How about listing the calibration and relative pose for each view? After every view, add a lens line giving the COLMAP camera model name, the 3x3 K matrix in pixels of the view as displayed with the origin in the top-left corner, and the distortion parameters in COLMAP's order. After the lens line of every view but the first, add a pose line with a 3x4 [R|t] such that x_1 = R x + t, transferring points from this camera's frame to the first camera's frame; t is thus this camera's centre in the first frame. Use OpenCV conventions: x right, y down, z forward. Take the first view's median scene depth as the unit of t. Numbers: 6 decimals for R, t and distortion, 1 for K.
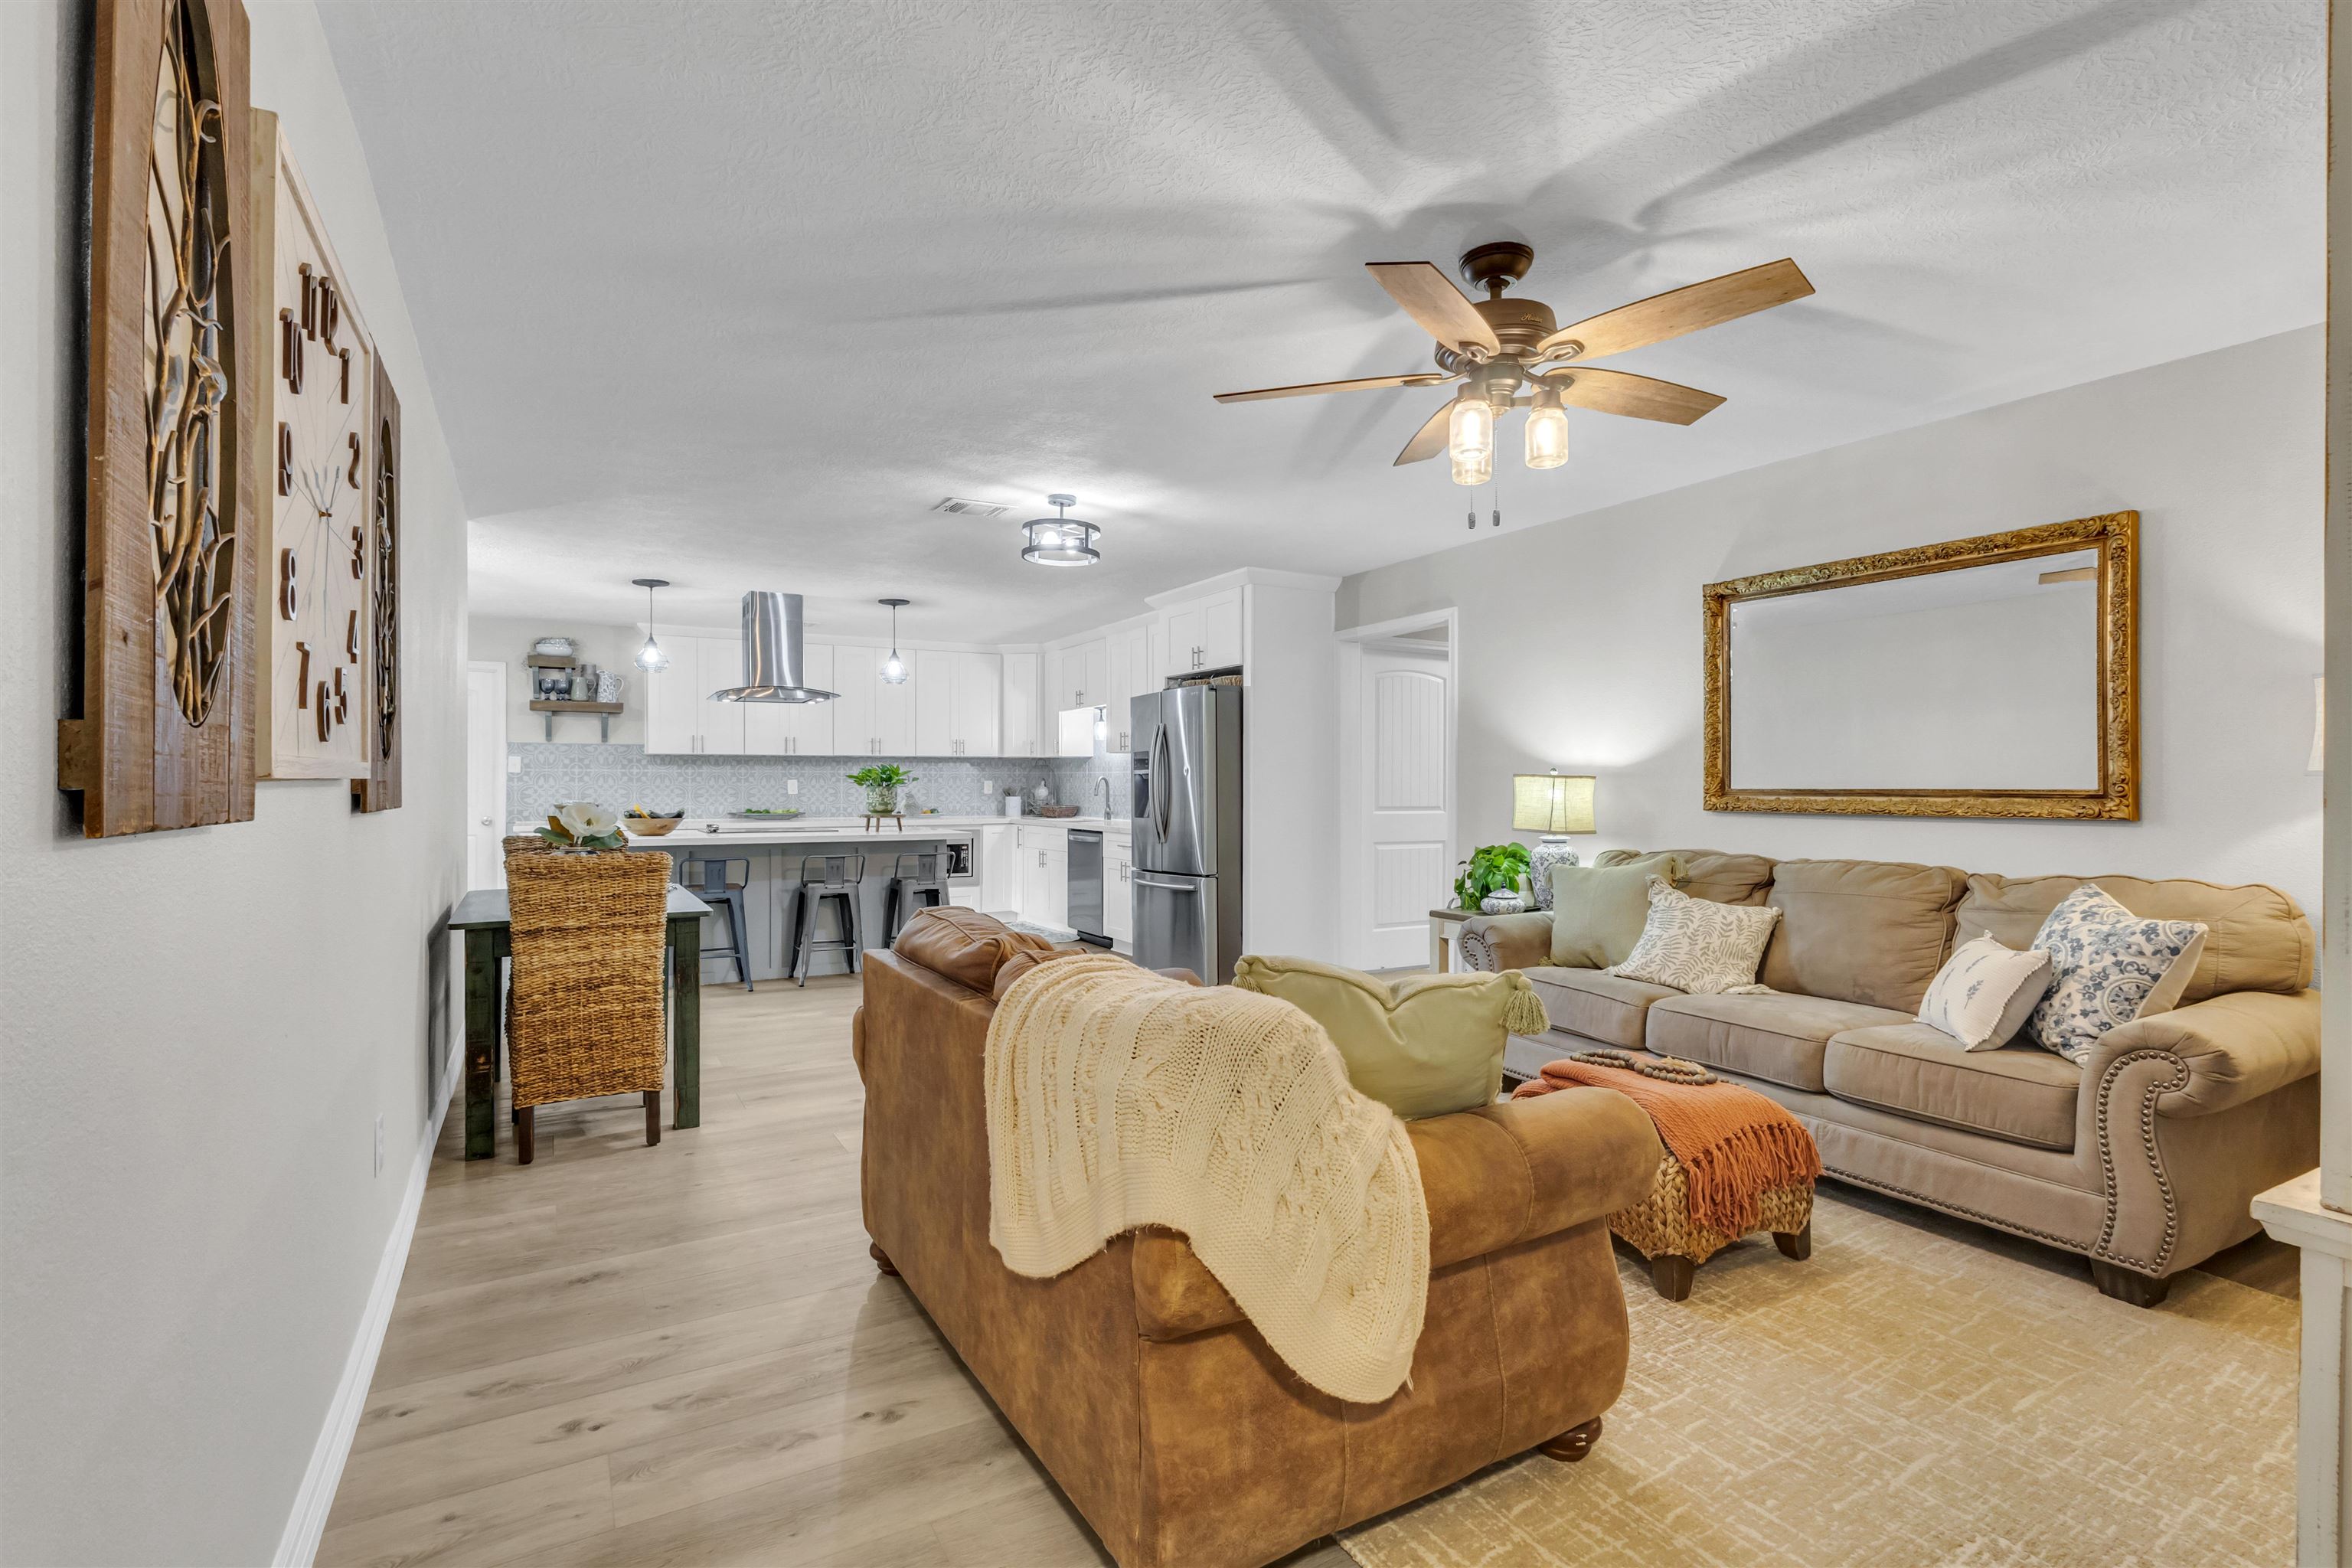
lens RADIAL K [[1096.7, 0, 1176.0], [0, 1096.7, 784.0], [0, 0, 1]] dist [0.001261, 0.000105]
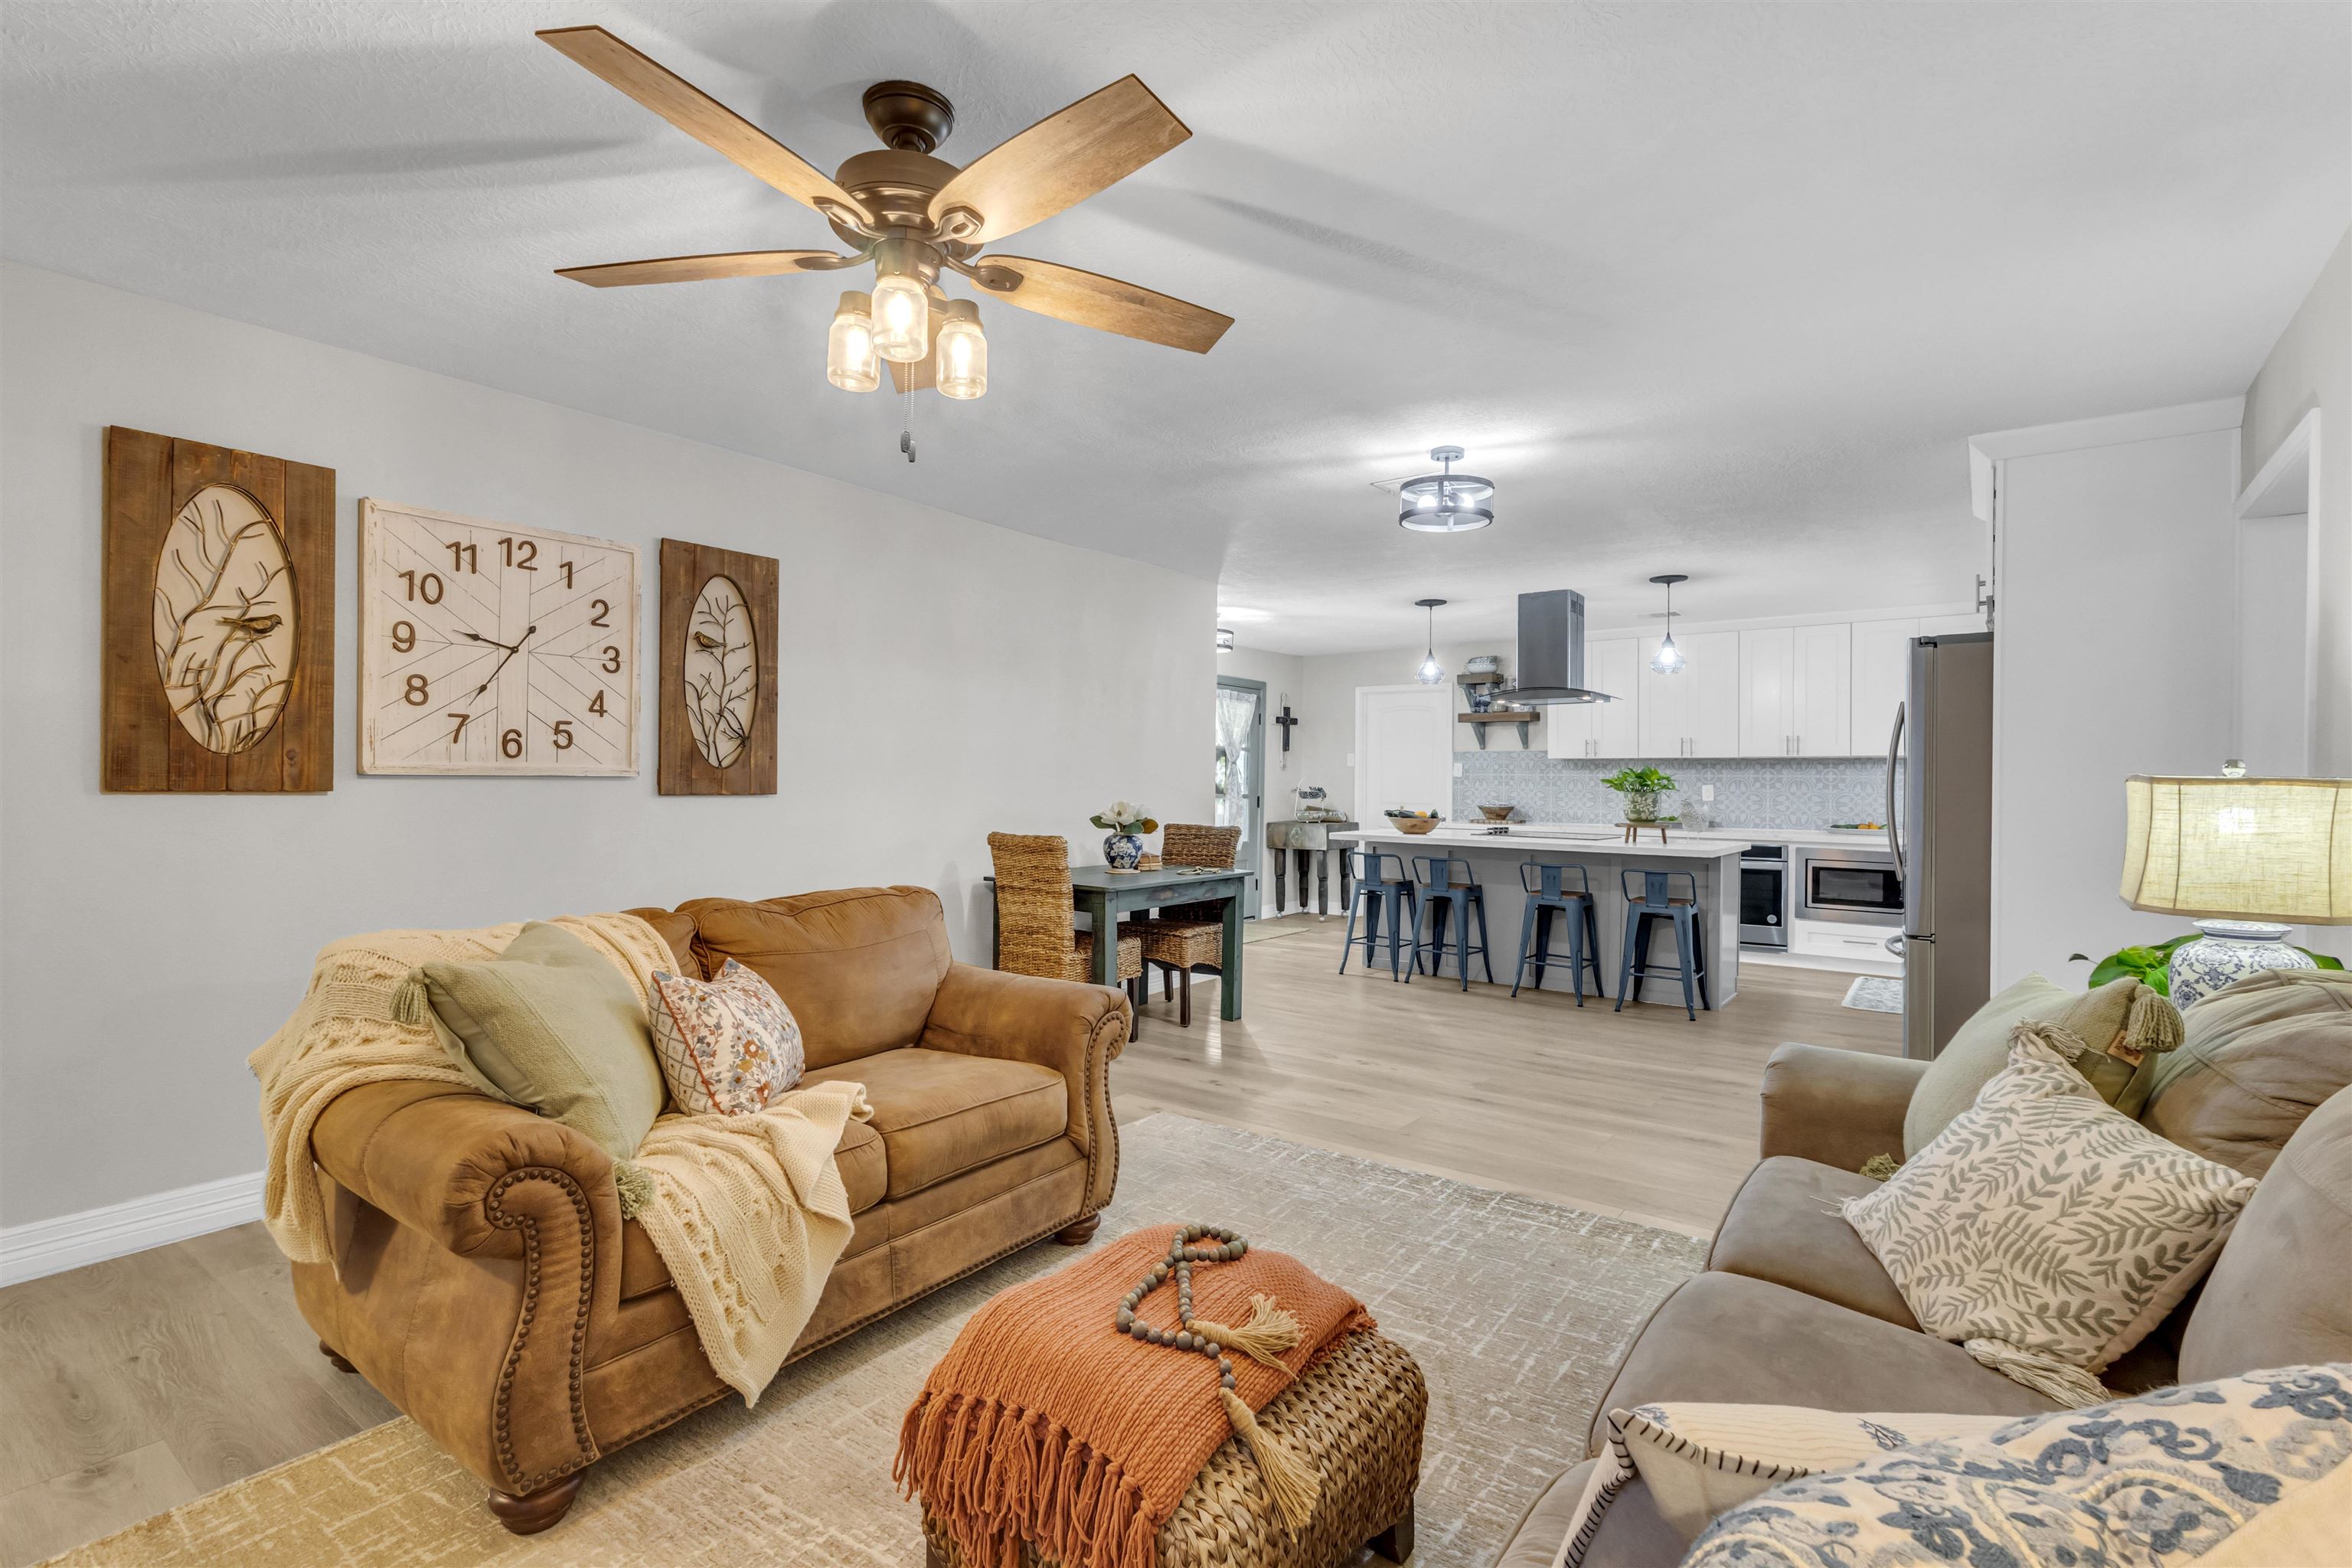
lens RADIAL K [[1088.1, 0, 1172.5], [0, 1088.1, 787.8], [0, 0, 1]] dist [0.000726, 0.000238]
pose [[0.401950, 0.008523, -0.915622, 0.377820], [-0.010651, 0.999933, 0.004632, -0.001307], [0.915600, 0.007891, 0.402014, 0.304103]]
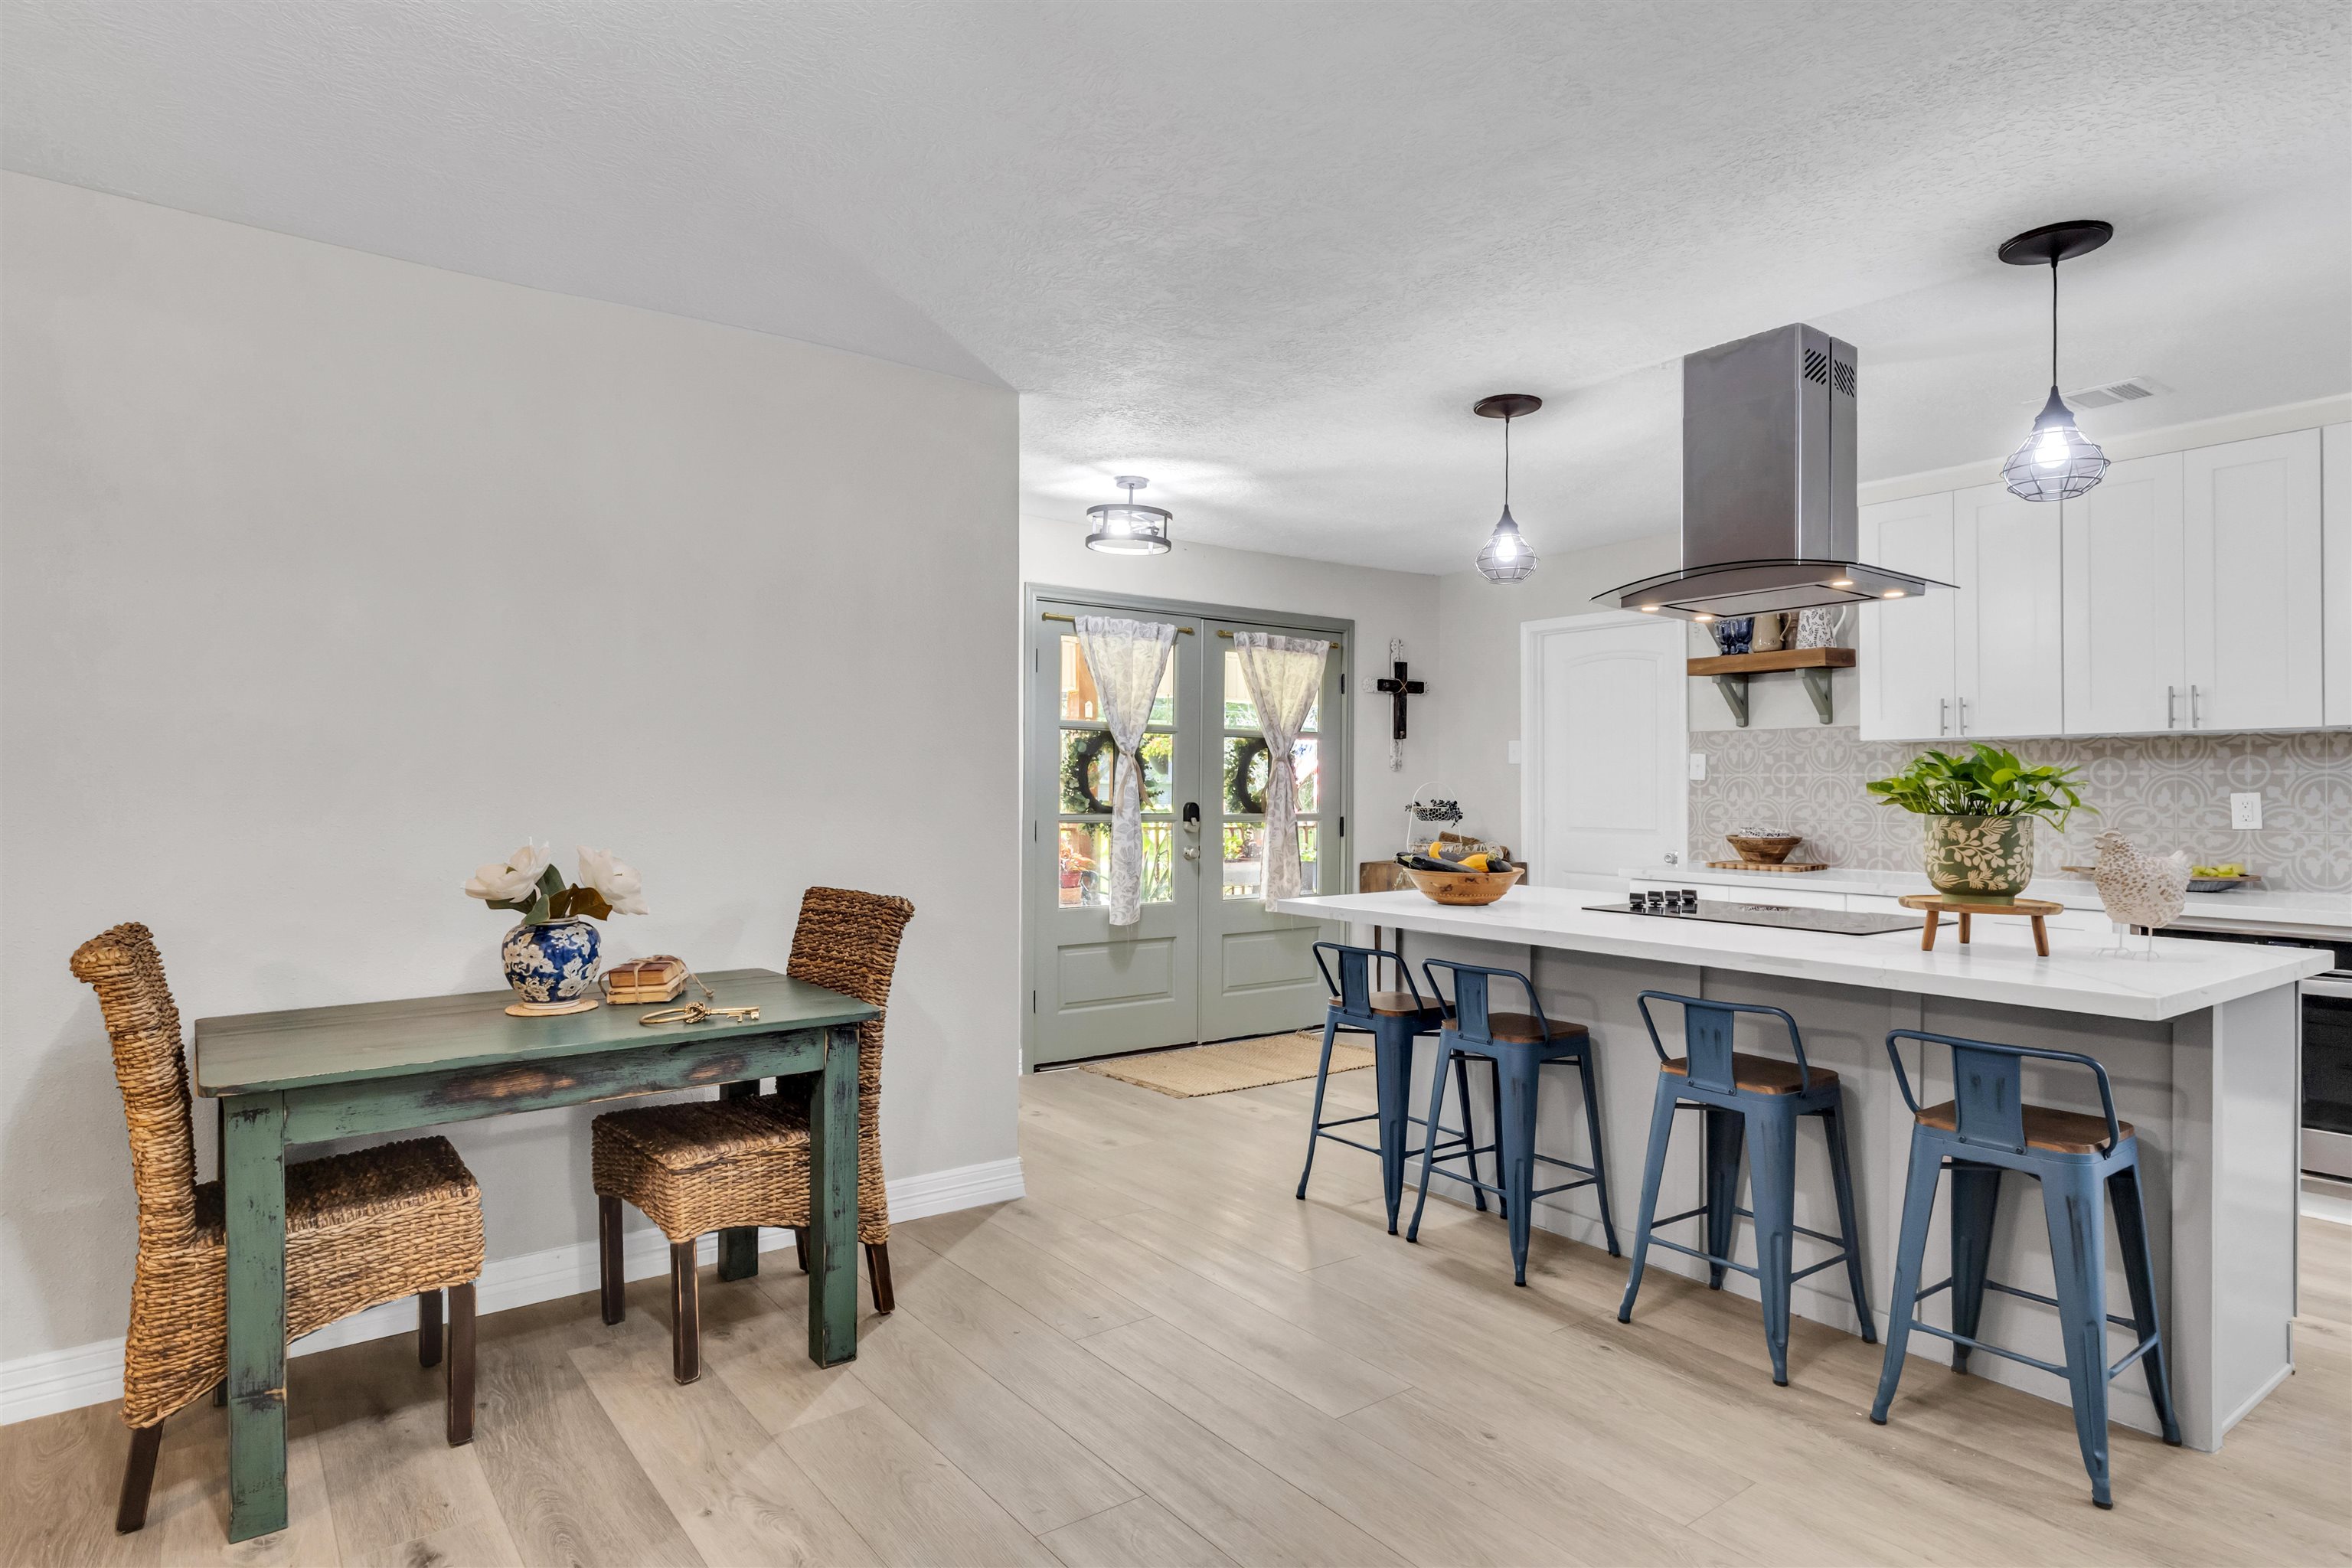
lens RADIAL K [[1300.4, 0, 1161.7], [0, 1300.4, 797.5], [0, 0, 1]] dist [0.002956, 0.000190]
pose [[0.132564, 0.006495, -0.991153, 0.088648], [-0.002824, 0.999977, 0.006175, -0.005102], [0.991170, 0.001981, 0.132580, 0.701808]]
